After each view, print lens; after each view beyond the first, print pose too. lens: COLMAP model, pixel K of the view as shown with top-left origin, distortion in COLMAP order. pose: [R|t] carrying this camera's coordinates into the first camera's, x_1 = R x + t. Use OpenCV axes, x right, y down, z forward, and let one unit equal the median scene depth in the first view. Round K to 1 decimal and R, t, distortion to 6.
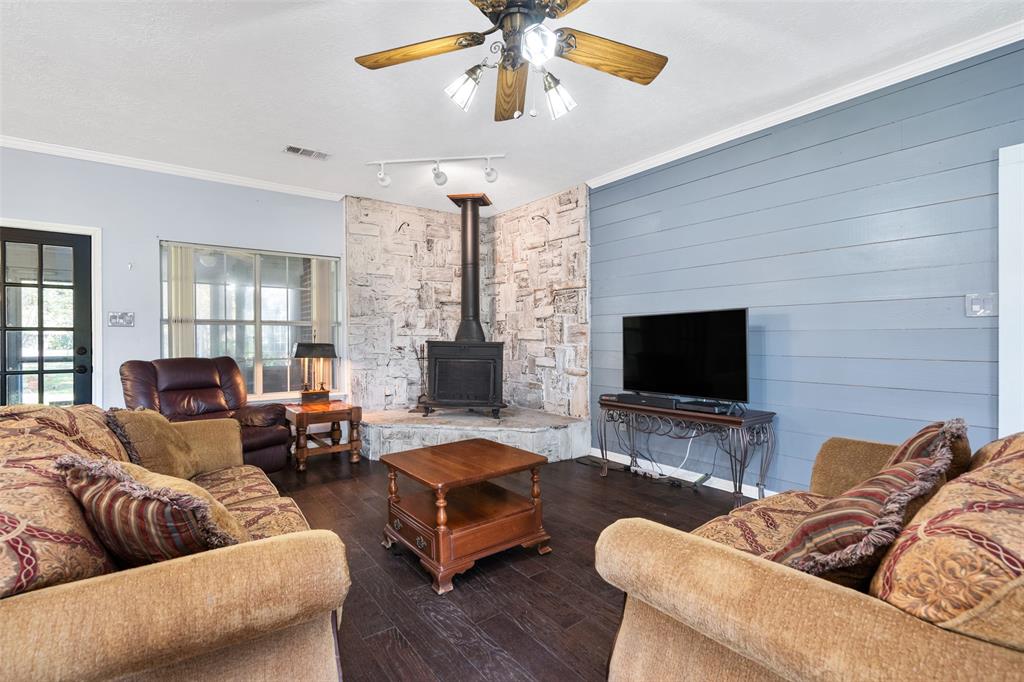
lens RADIAL K [[477.1, 0, 512.0], [0, 477.1, 341.0], [0, 0, 1]] dist [-0.002563, -0.000224]
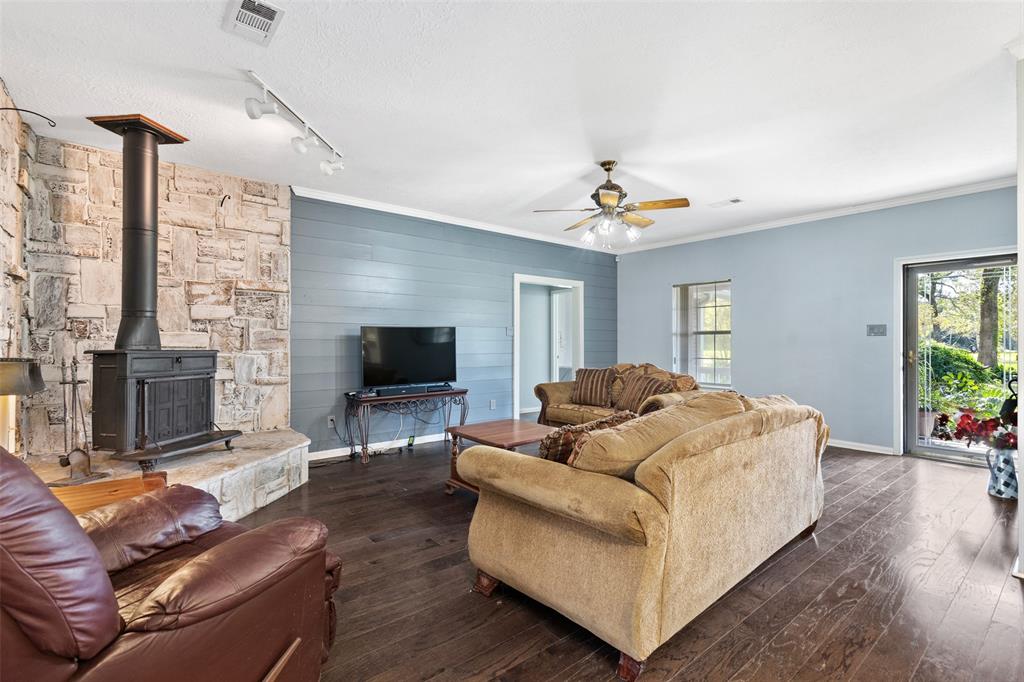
lens RADIAL K [[477.1, 0, 512.0], [0, 477.1, 341.0], [0, 0, 1]] dist [-0.002563, -0.000224]
pose [[-0.051799, 0.006195, 0.998638, -0.805323], [0.006515, 0.999962, -0.005866, -0.004970], [-0.998636, 0.006202, -0.051838, 0.571034]]
